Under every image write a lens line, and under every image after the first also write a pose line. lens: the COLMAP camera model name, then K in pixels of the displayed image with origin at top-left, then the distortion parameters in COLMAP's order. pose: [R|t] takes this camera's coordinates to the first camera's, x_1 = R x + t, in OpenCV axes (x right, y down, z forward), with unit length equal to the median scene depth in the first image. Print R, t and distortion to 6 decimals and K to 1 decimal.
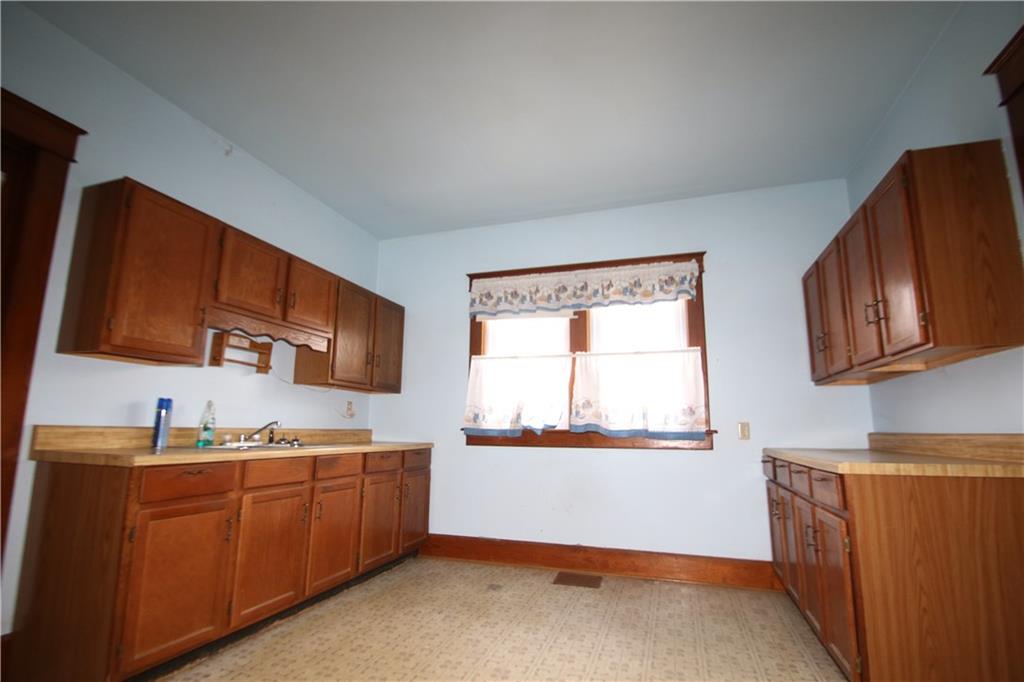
lens RADIAL K [[471.4, 0, 510.1], [0, 471.4, 346.7], [0, 0, 1]] dist [0.006892, -0.013339]
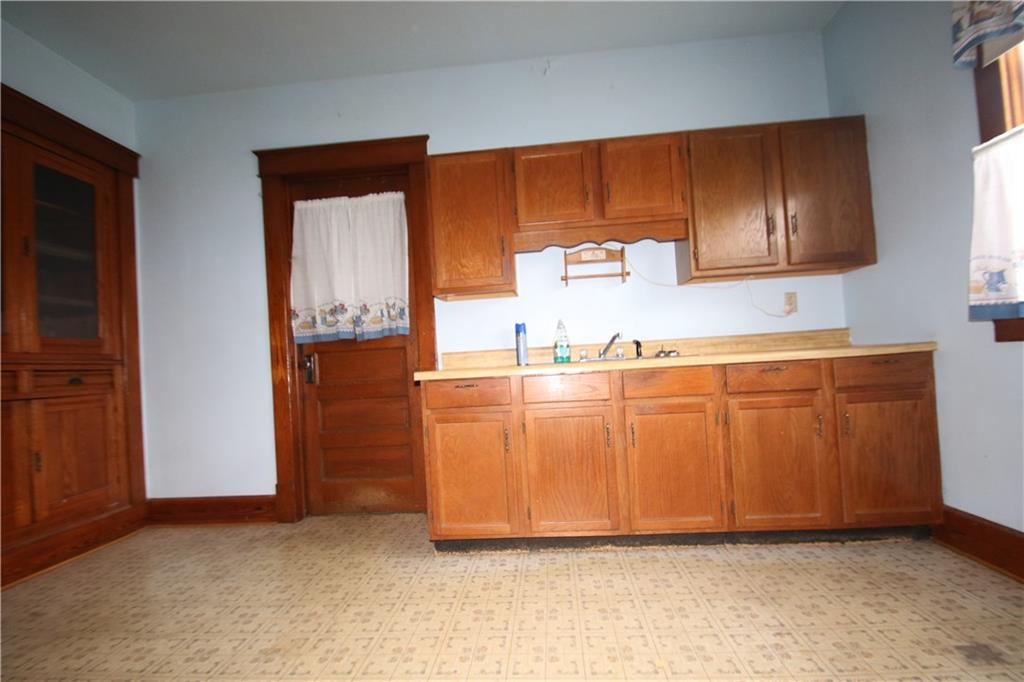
lens RADIAL K [[471.4, 0, 515.5], [0, 471.4, 351.3], [0, 0, 1]] dist [0.006892, -0.013339]
pose [[0.239123, -0.050858, -0.969657, 0.283521], [0.231007, 0.972934, 0.005938, 0.125674], [0.943110, -0.225417, 0.244399, 0.522381]]
